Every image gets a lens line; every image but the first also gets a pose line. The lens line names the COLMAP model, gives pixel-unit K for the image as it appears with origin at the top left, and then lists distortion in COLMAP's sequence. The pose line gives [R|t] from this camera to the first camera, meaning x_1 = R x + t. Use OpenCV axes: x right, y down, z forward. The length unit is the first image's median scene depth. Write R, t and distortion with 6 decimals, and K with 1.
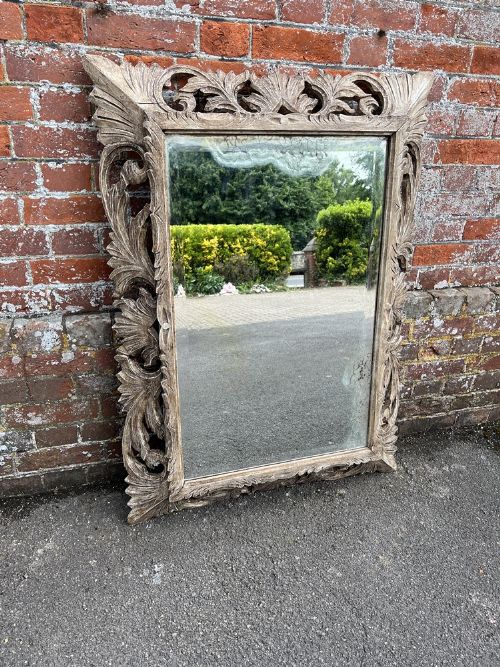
lens RADIAL K [[490.2, 0, 251.3], [0, 490.2, 326.6], [0, 0, 1]] dist [0.033537, -0.040114]
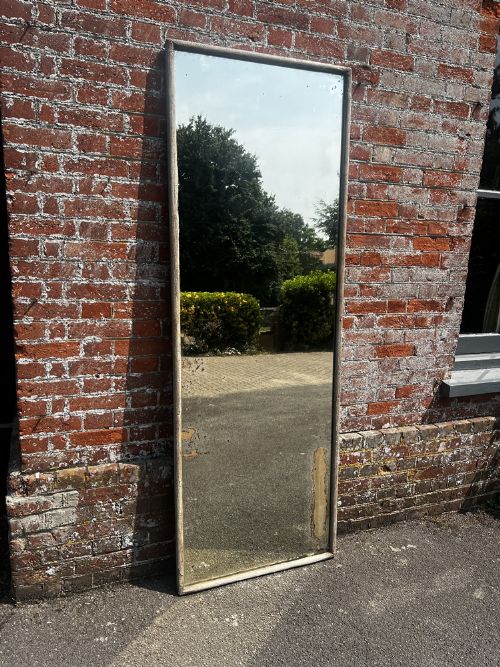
lens RADIAL K [[490.2, 0, 244.7], [0, 490.2, 336.2], [0, 0, 1]] dist [0.033537, -0.040114]
pose [[0.995691, -0.026258, 0.088942, -0.256780], [0.046838, 0.970153, -0.237927, -0.008481], [-0.080040, 0.241068, 0.967202, -0.716570]]
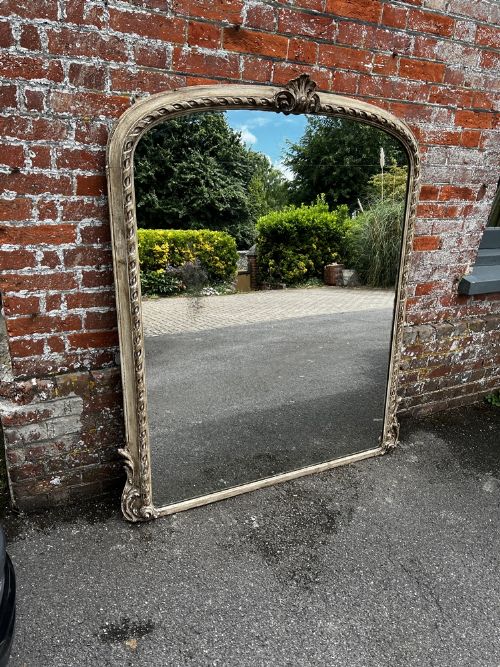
lens RADIAL K [[490.2, 0, 251.6], [0, 490.2, 337.2], [0, 0, 1]] dist [0.033537, -0.040114]
pose [[0.983571, -0.050844, 0.173212, -0.409830], [0.057927, 0.997669, -0.036082, -0.020794], [-0.170974, 0.045523, 0.984223, -0.511050]]
